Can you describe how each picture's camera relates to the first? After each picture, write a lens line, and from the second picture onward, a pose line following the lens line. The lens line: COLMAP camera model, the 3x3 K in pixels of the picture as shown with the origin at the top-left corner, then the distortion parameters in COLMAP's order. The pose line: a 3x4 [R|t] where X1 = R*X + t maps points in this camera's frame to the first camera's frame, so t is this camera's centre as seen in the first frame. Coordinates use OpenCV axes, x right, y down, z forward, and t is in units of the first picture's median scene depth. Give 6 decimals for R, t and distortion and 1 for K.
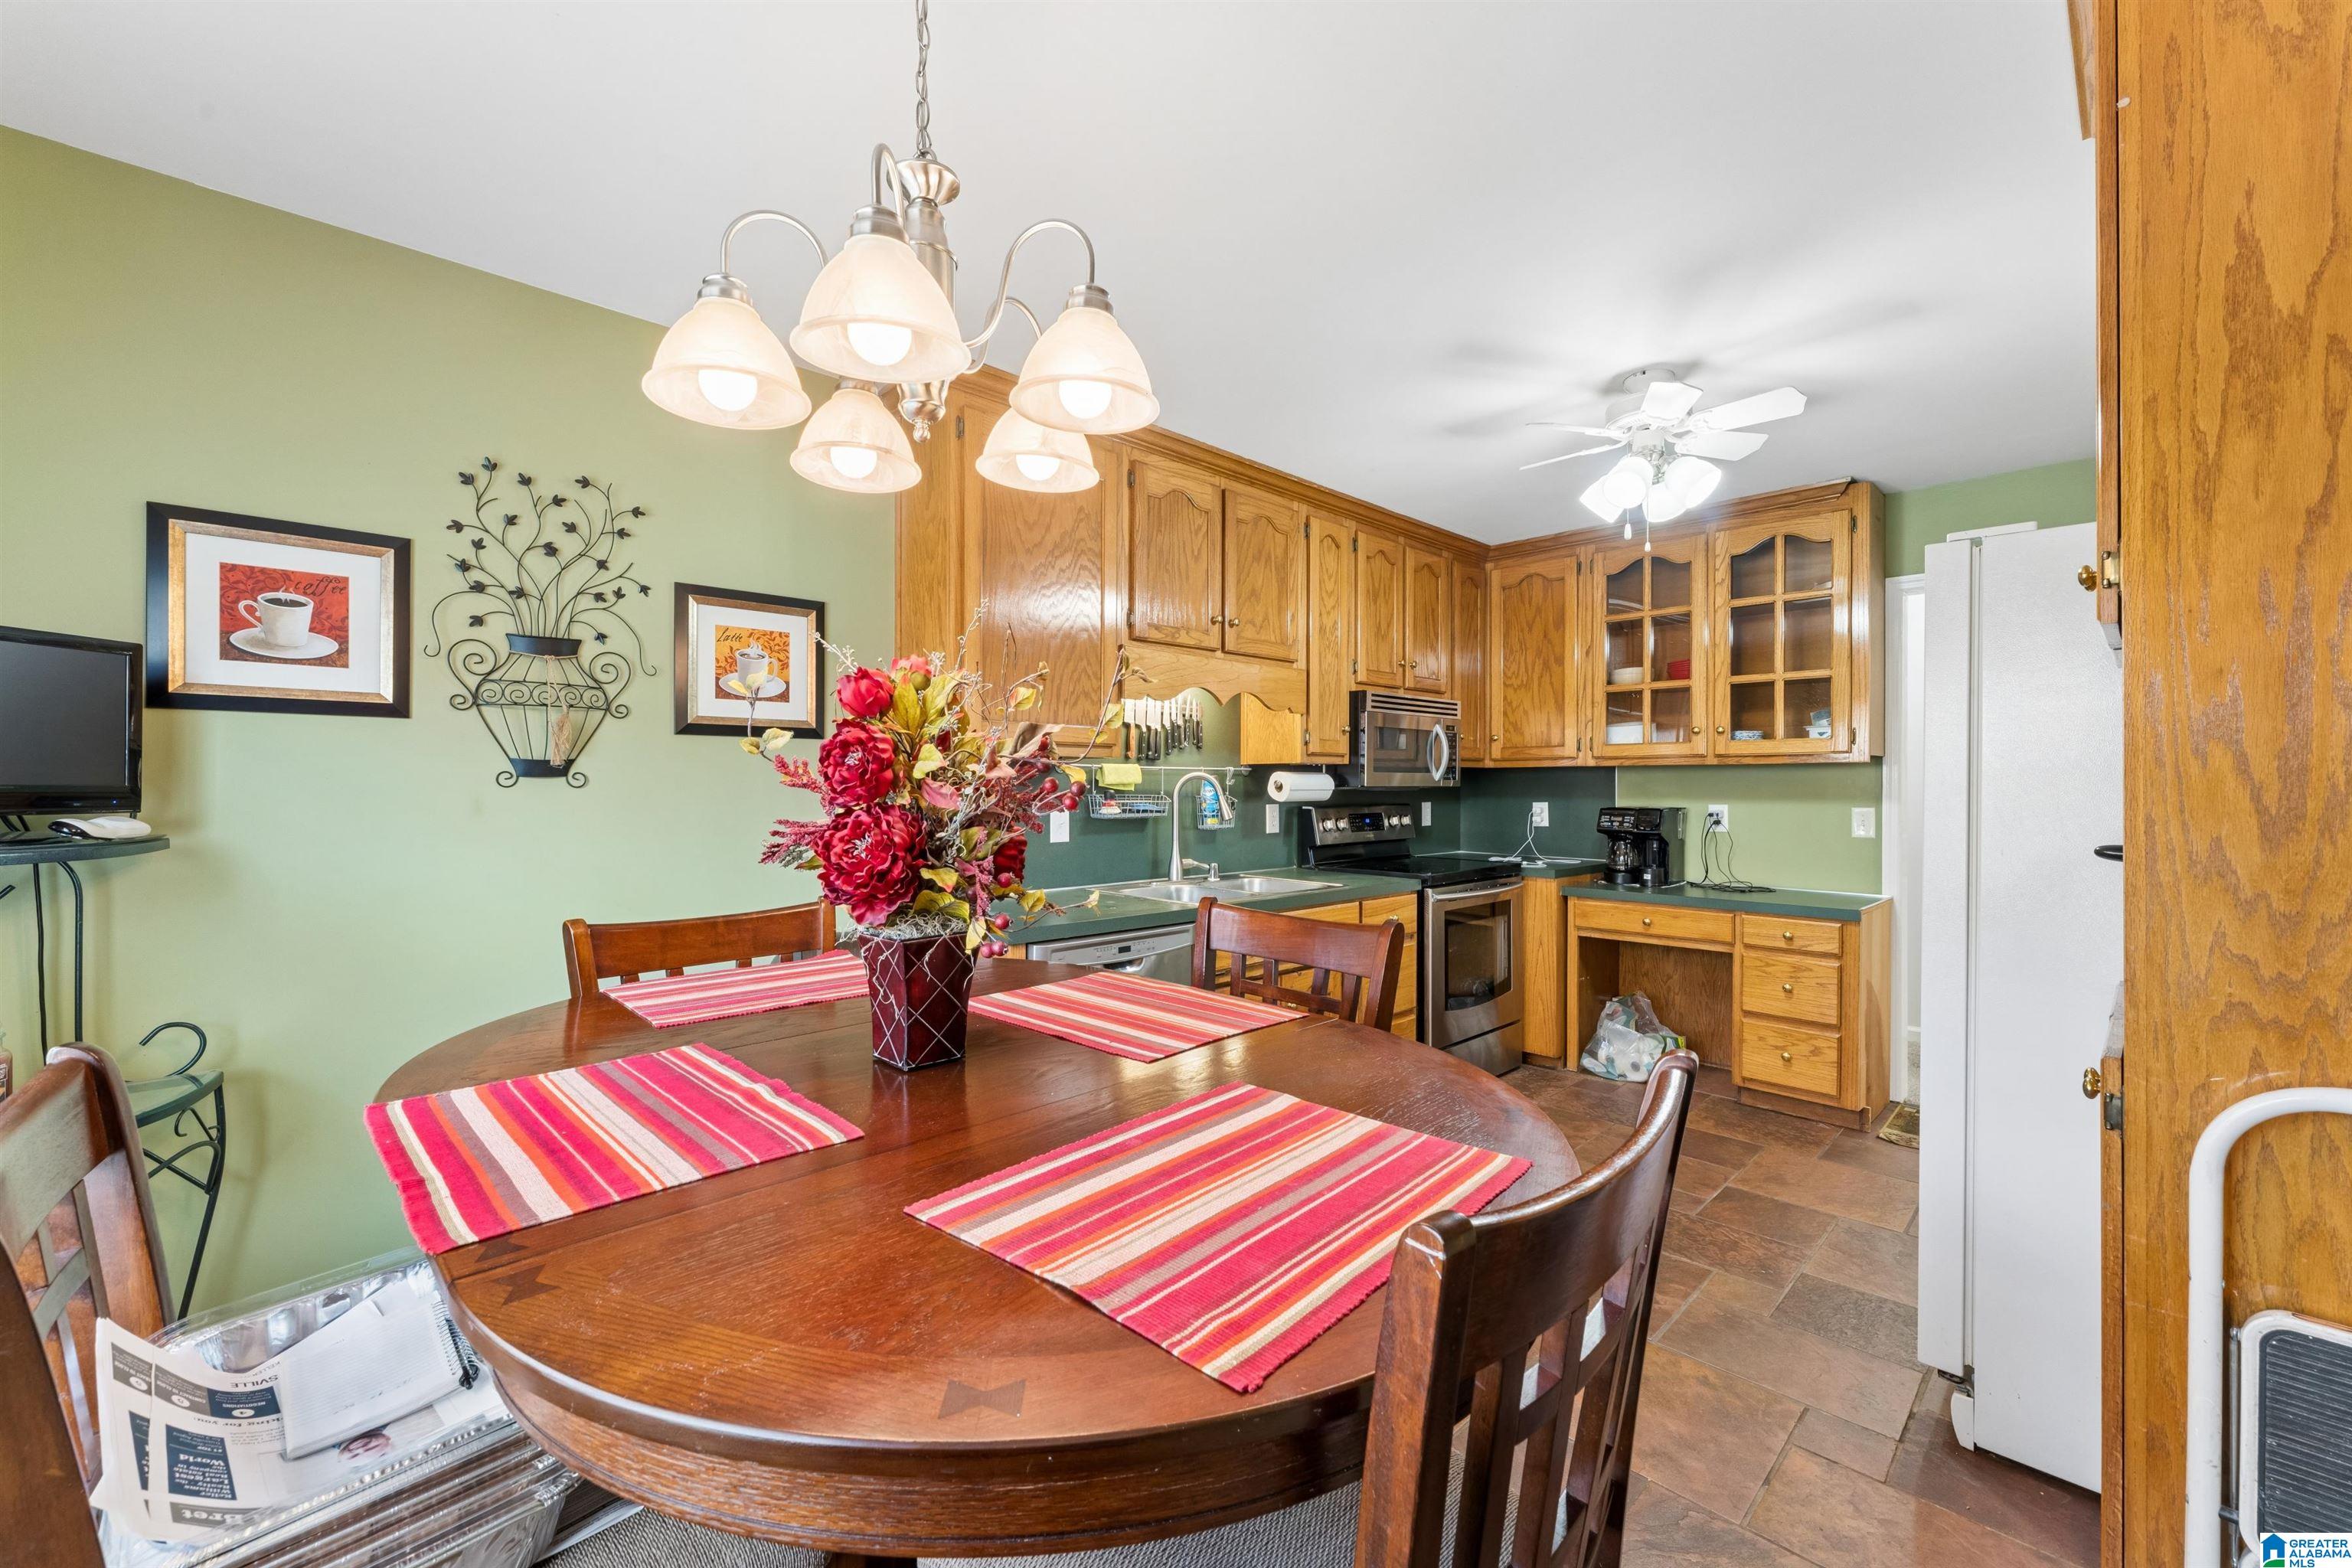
lens RADIAL K [[953.1, 0, 1169.2], [0, 953.1, 785.5], [0, 0, 1]] dist [-0.000701, 0.000271]
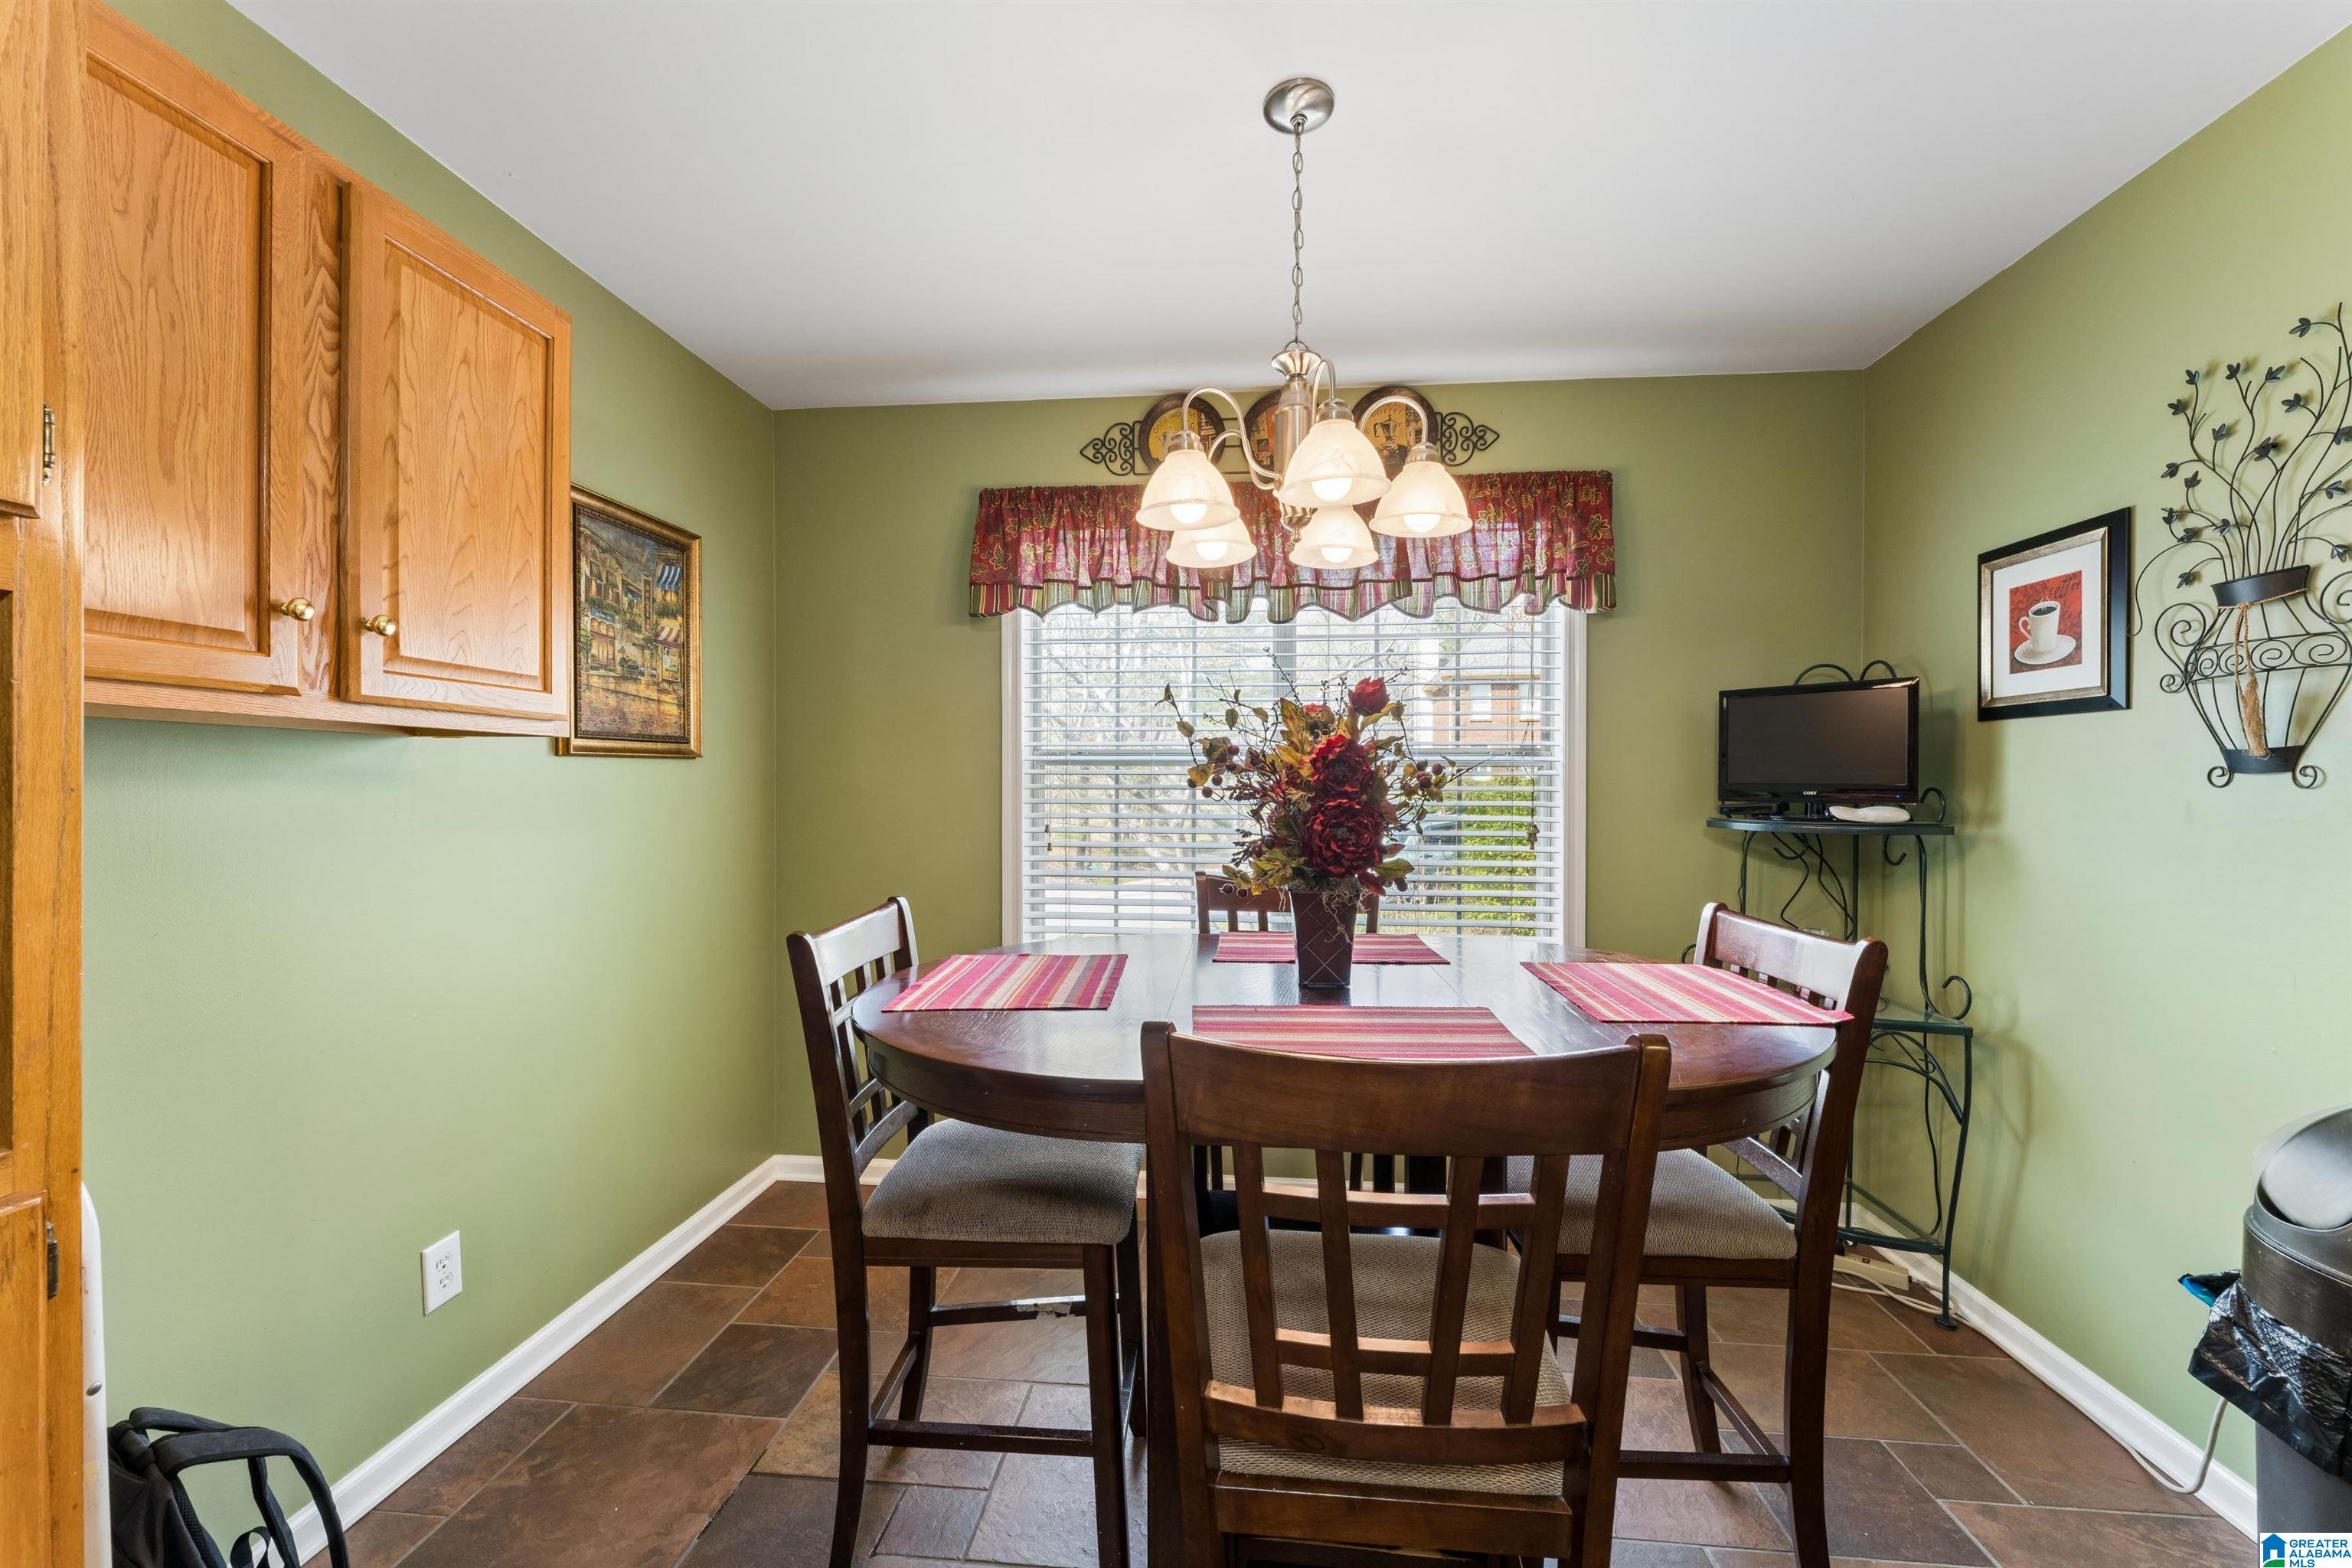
lens RADIAL K [[953.1, 0, 1173.2], [0, 953.1, 784.6], [0, 0, 1]] dist [-0.000701, 0.000271]
pose [[-0.767917, -0.001403, -0.640547, 0.445894], [-0.004286, 0.999986, 0.002949, 0.000676], [0.640535, 0.005010, -0.767913, 1.096972]]
